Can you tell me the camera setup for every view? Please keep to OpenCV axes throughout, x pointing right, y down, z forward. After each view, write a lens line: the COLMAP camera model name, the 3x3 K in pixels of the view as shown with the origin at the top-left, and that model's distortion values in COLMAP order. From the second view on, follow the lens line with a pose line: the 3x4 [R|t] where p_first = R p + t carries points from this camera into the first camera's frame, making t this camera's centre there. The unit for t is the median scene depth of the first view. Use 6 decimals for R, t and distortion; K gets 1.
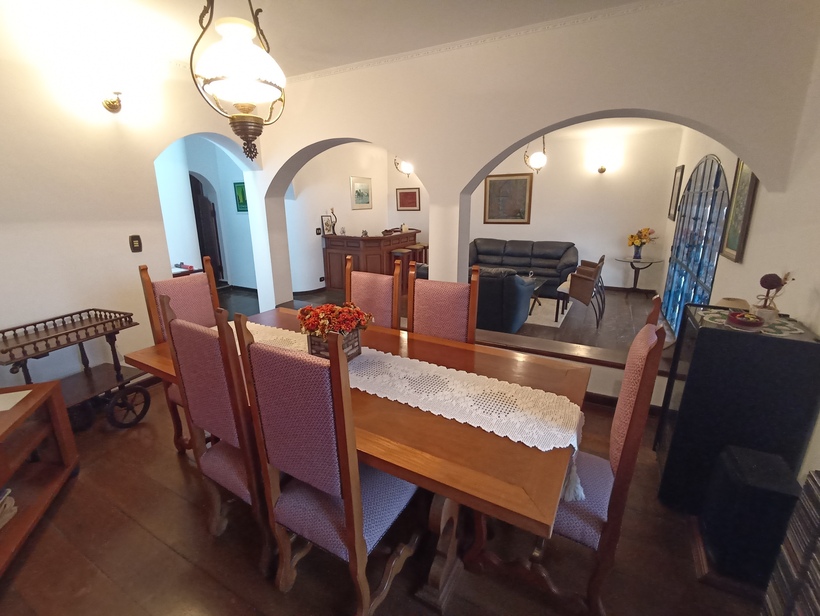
lens RADIAL K [[372.6, 0, 408.6], [0, 372.6, 305.8], [0, 0, 1]] dist [-0.003034, -0.000457]
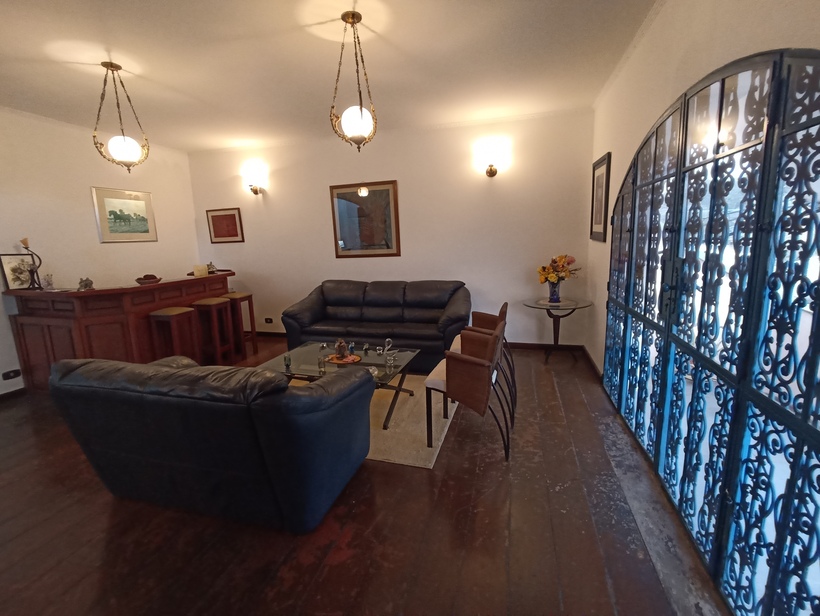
lens RADIAL K [[372.6, 0, 410.6], [0, 372.6, 307.8], [0, 0, 1]] dist [-0.003034, -0.000457]
pose [[0.975851, -0.064763, 0.208614, 0.220045], [0.082895, 0.993392, -0.079374, -0.081260], [-0.202095, 0.094750, 0.974772, 0.396079]]
